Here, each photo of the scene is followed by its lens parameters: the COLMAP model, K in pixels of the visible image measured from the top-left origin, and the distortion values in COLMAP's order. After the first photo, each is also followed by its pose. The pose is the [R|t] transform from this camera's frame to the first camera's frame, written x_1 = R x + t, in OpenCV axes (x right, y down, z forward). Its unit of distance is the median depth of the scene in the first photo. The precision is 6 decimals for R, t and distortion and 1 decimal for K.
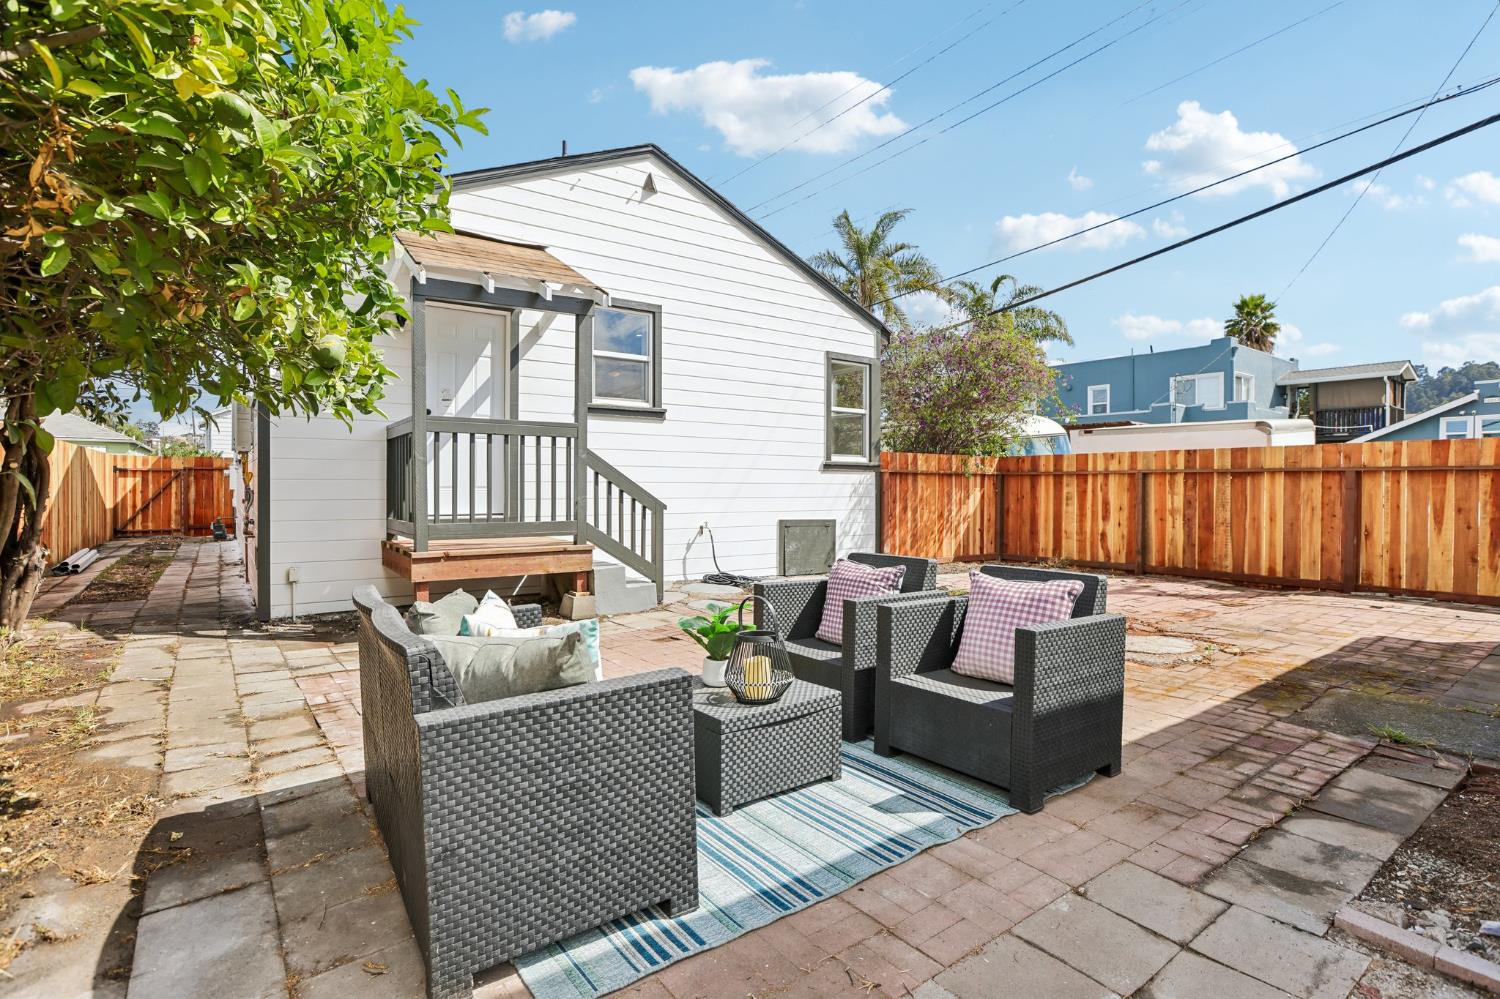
lens RADIAL K [[710.9, 0, 760.7], [0, 710.9, 492.5], [0, 0, 1]] dist [-0.044280, 0.016306]
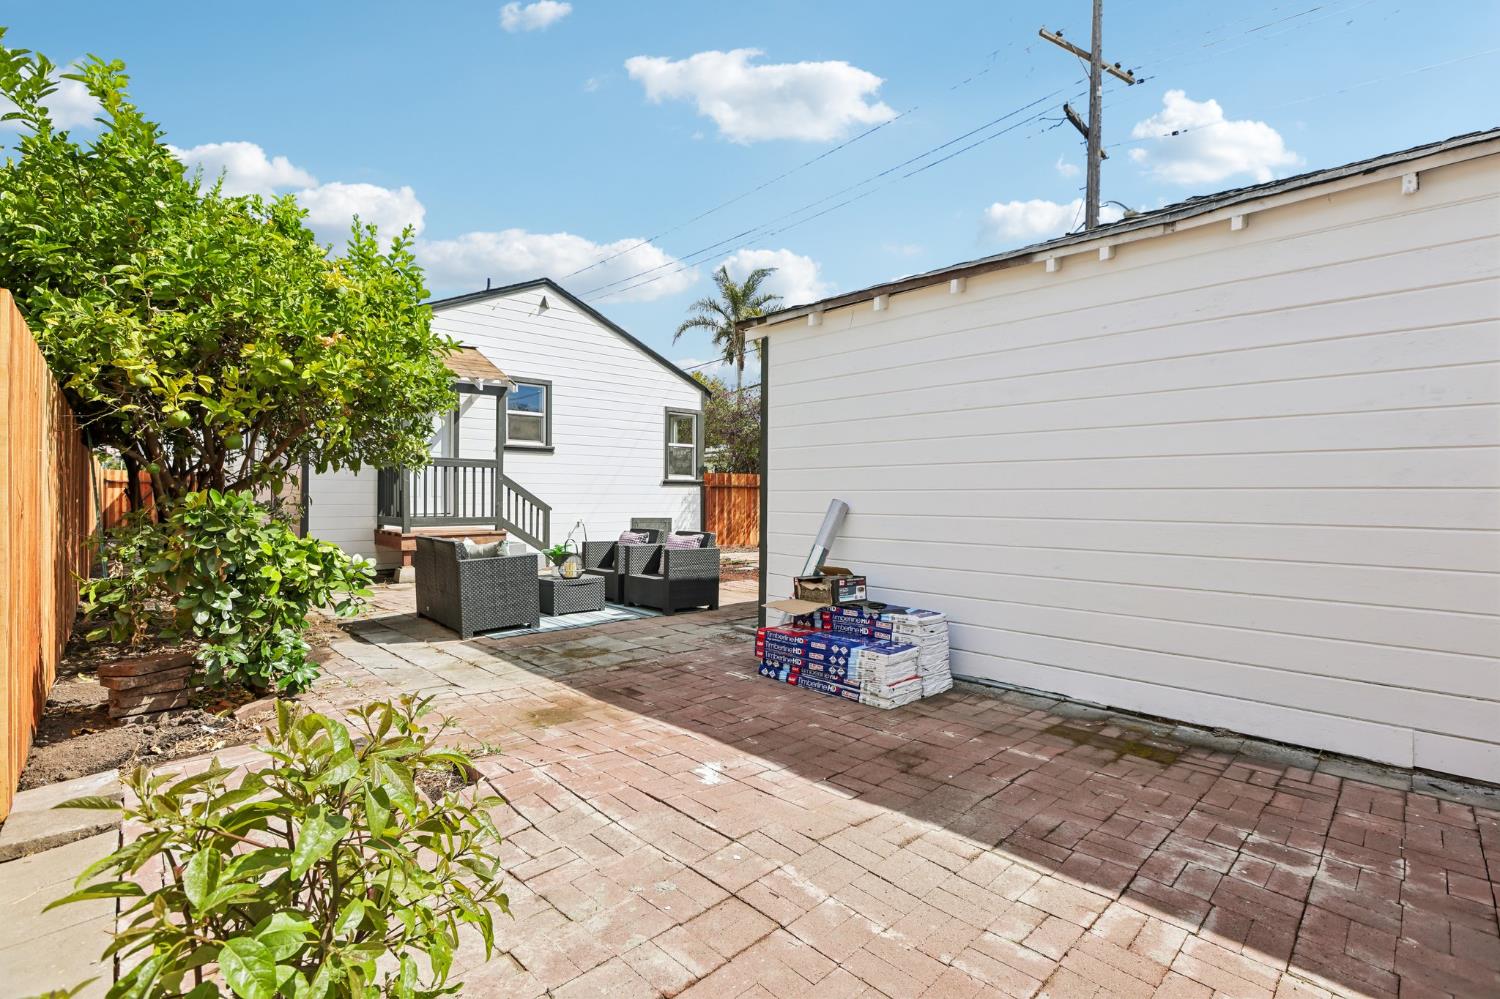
lens RADIAL K [[678.6, 0, 753.2], [0, 678.6, 494.8], [0, 0, 1]] dist [-0.046455, 0.021871]
pose [[0.992914, 0.000574, 0.118837, 0.149736], [0.000336, 0.999971, -0.007638, 0.000120], [-0.118837, 0.007624, 0.992884, -0.641096]]
